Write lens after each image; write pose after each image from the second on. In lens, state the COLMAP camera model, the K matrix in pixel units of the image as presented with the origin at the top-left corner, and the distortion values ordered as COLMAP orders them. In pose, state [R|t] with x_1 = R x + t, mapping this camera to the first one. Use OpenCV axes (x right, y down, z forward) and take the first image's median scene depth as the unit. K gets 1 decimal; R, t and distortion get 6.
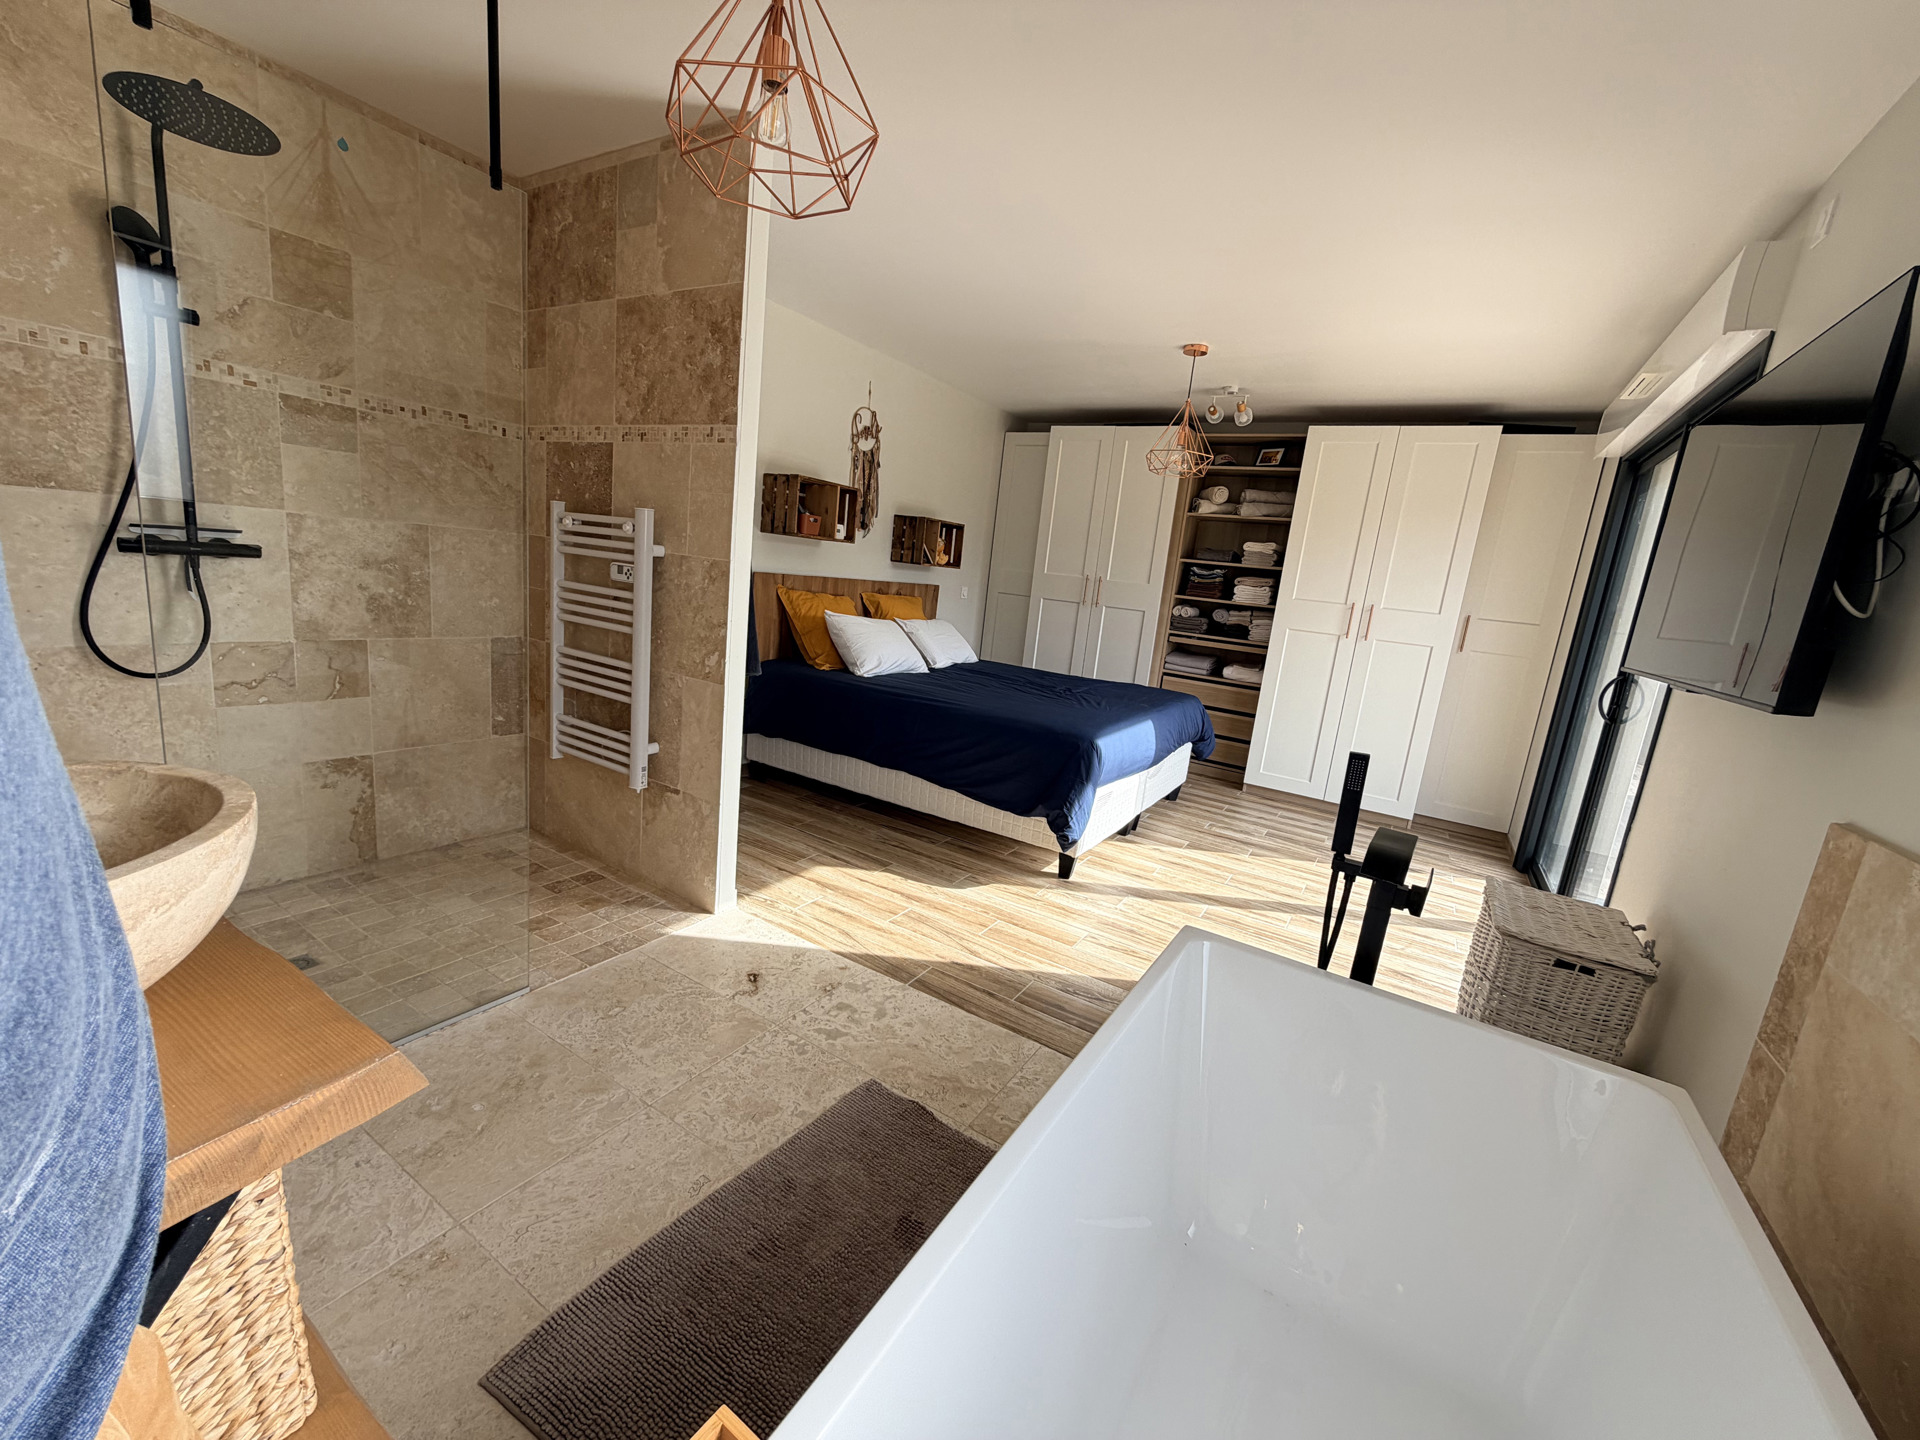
lens RADIAL K [[767.5, 0, 959.5], [0, 767.5, 717.9], [0, 0, 1]] dist [0.001124, 0.000299]
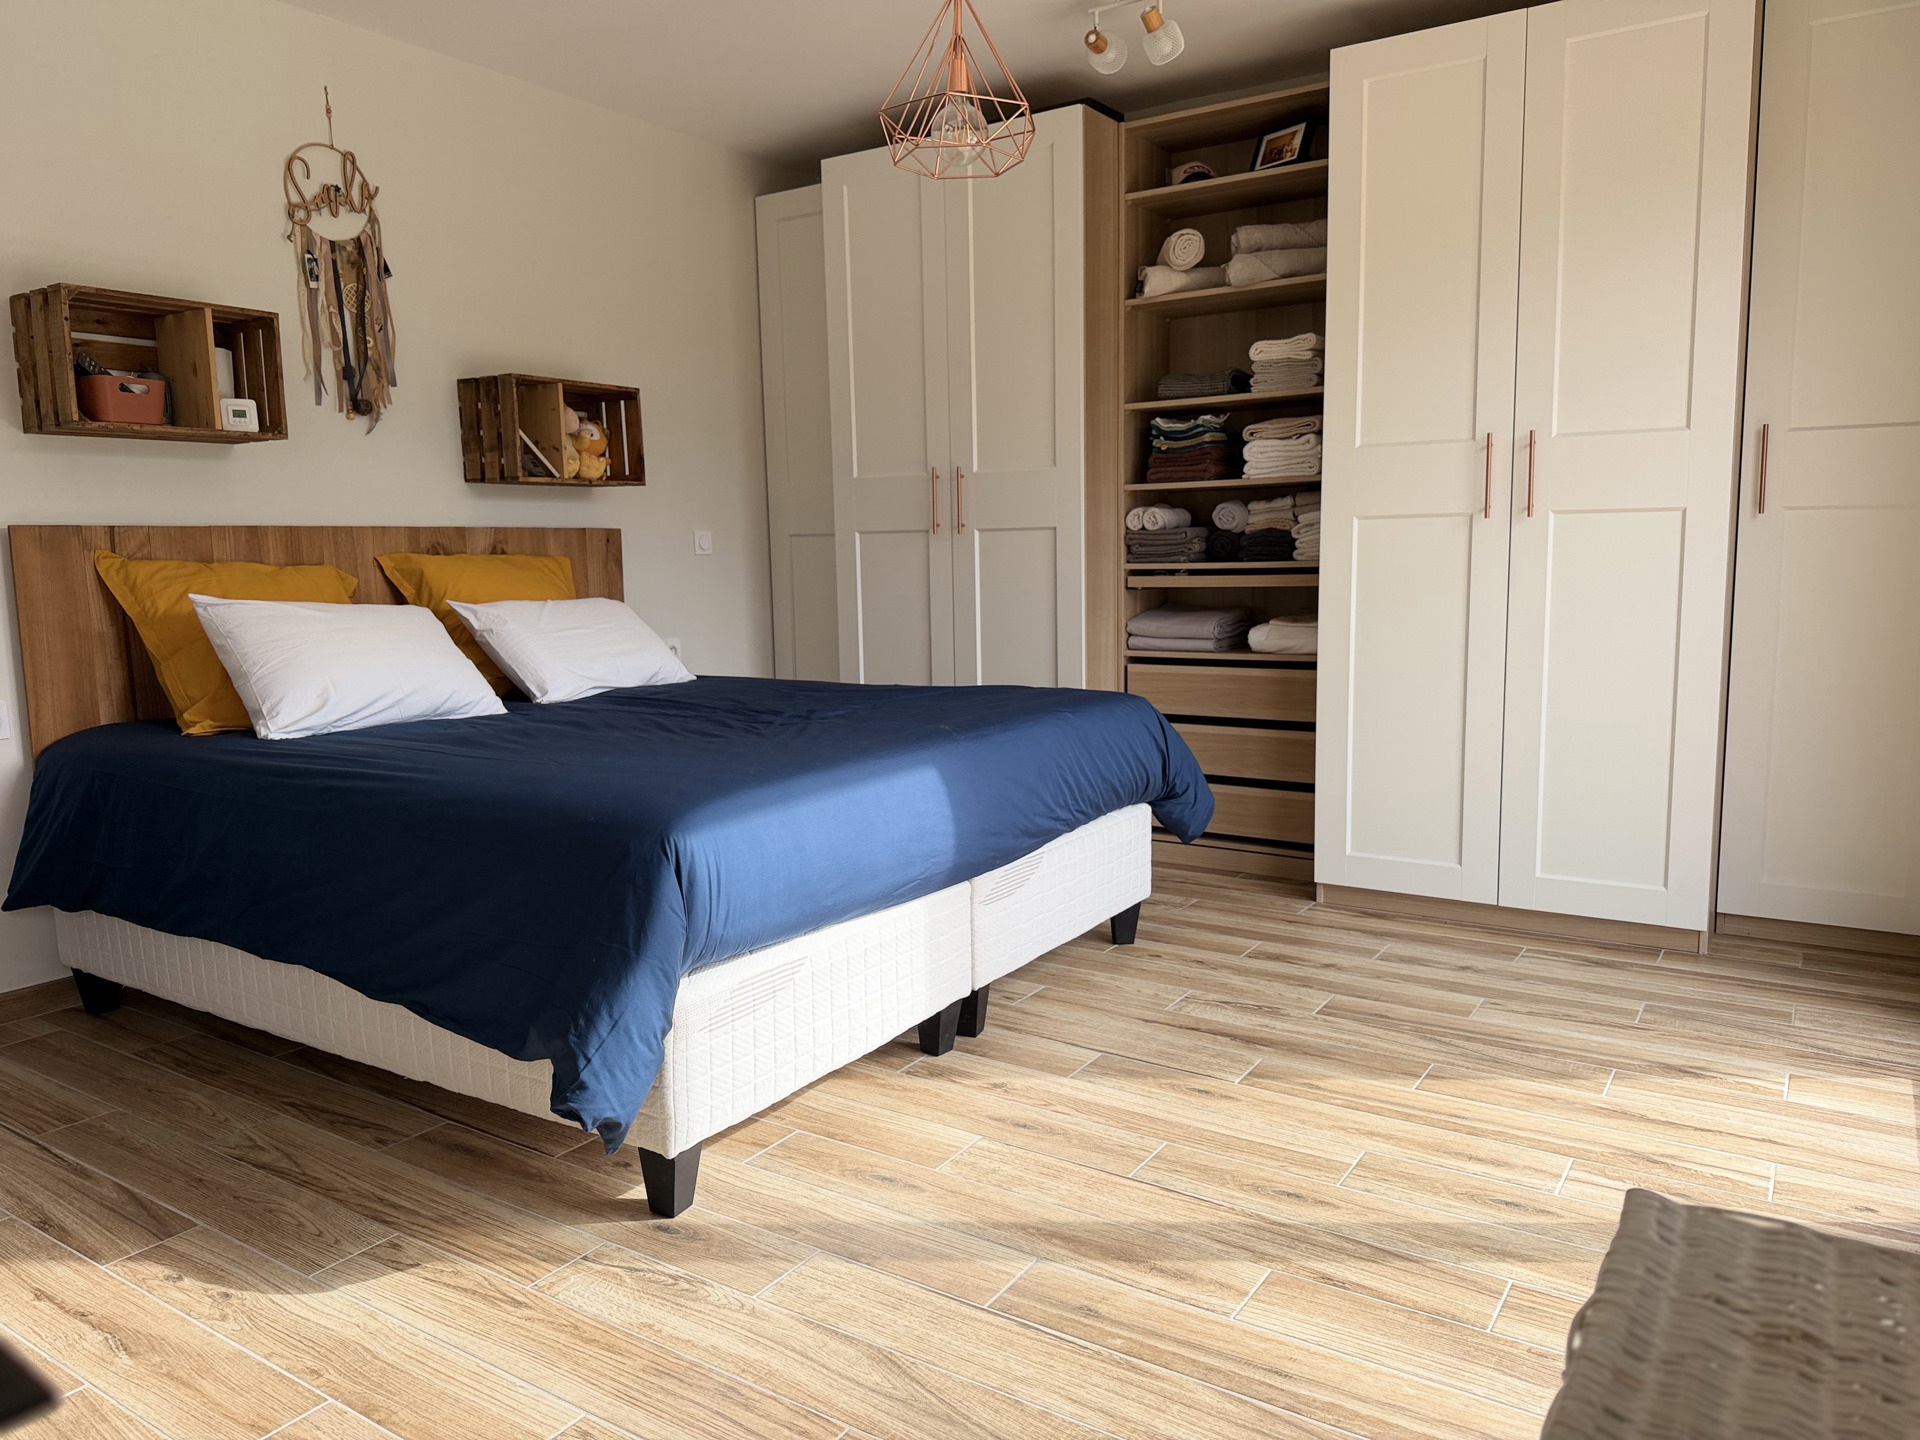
lens RADIAL K [[1340.1, 0, 957.6], [0, 1340.1, 724.9], [0, 0, 1]] dist [0.064352, -0.090676]
pose [[0.992018, -0.117815, -0.044938, 0.228559], [0.114875, 0.991369, -0.063182, 0.022465], [0.051993, 0.057516, 0.996990, 0.238706]]
